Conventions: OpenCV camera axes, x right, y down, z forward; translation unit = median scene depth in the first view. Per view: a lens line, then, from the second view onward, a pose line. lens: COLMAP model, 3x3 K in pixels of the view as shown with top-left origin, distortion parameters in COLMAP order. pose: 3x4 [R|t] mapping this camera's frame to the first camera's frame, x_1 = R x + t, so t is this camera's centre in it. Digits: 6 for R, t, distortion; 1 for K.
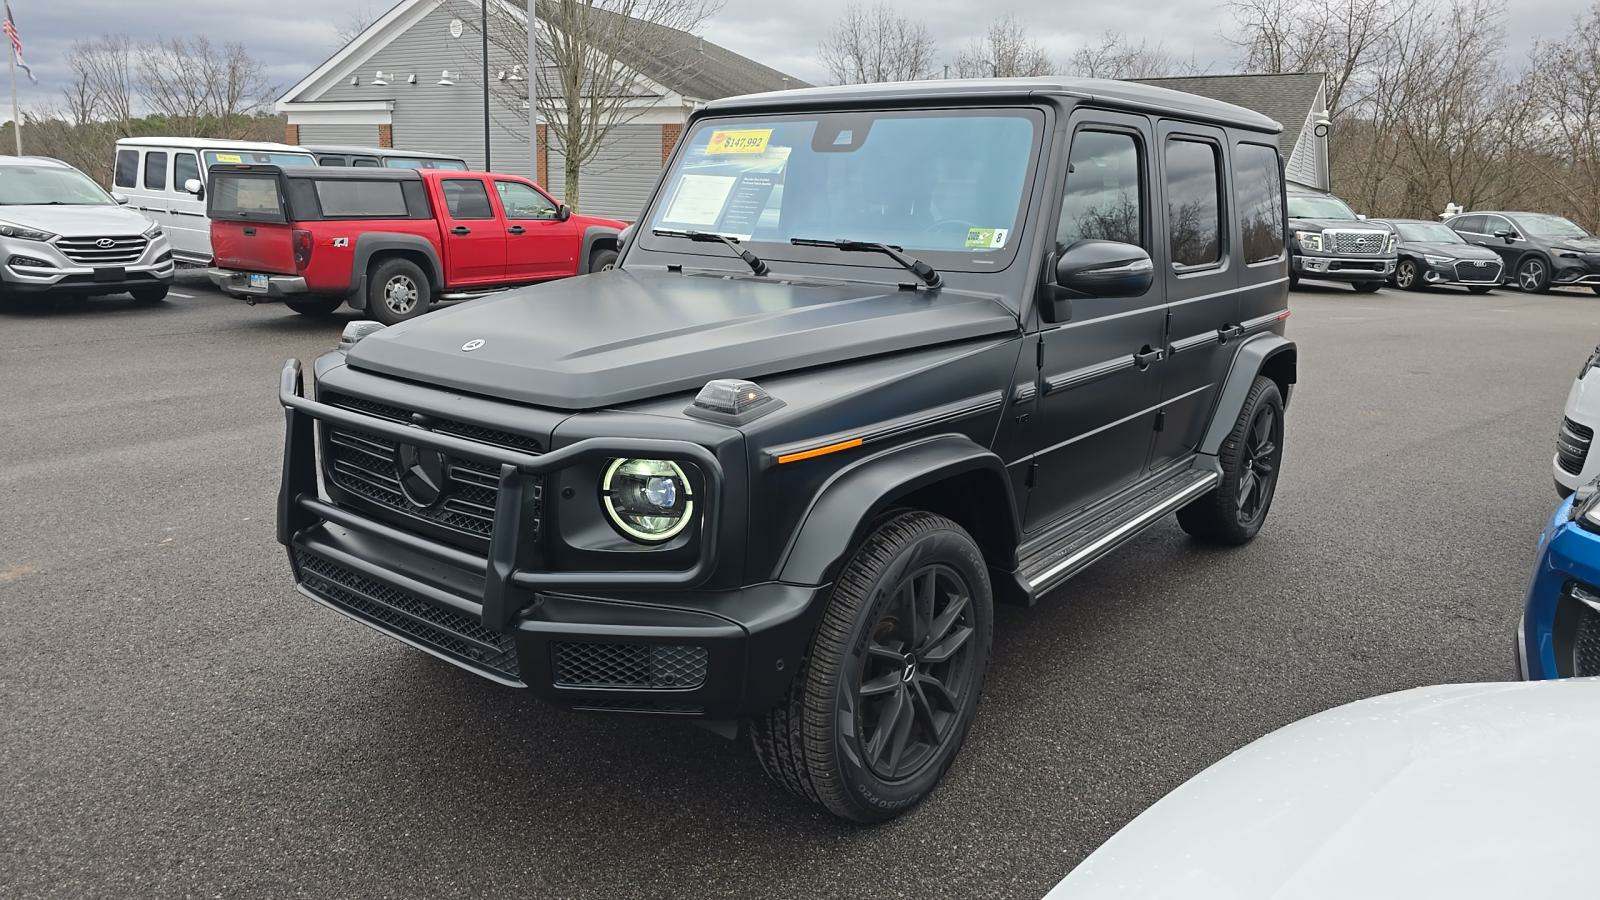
lens RADIAL K [[1109.2, 0, 800.0], [0, 1109.2, 450.0], [0, 0, 1]] dist [0.012418, 0.000804]
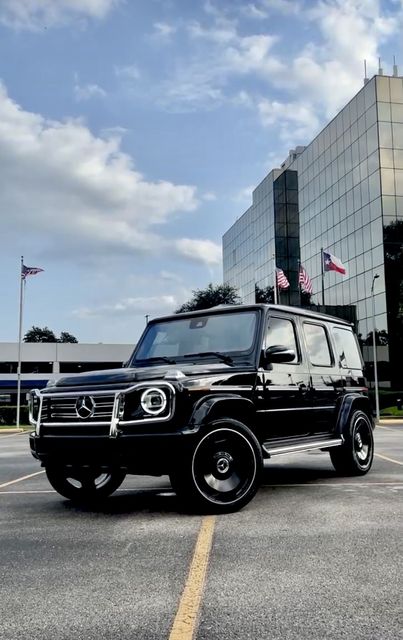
lens RADIAL K [[655.6, 0, 201.5], [0, 655.6, 320.0], [0, 0, 1]] dist [0.016592, 0.004993]
pose [[0.997540, -0.040828, 0.056974, -0.074348], [0.058901, 0.928893, -0.365635, 0.479570], [-0.037995, 0.368092, 0.929013, -0.905188]]
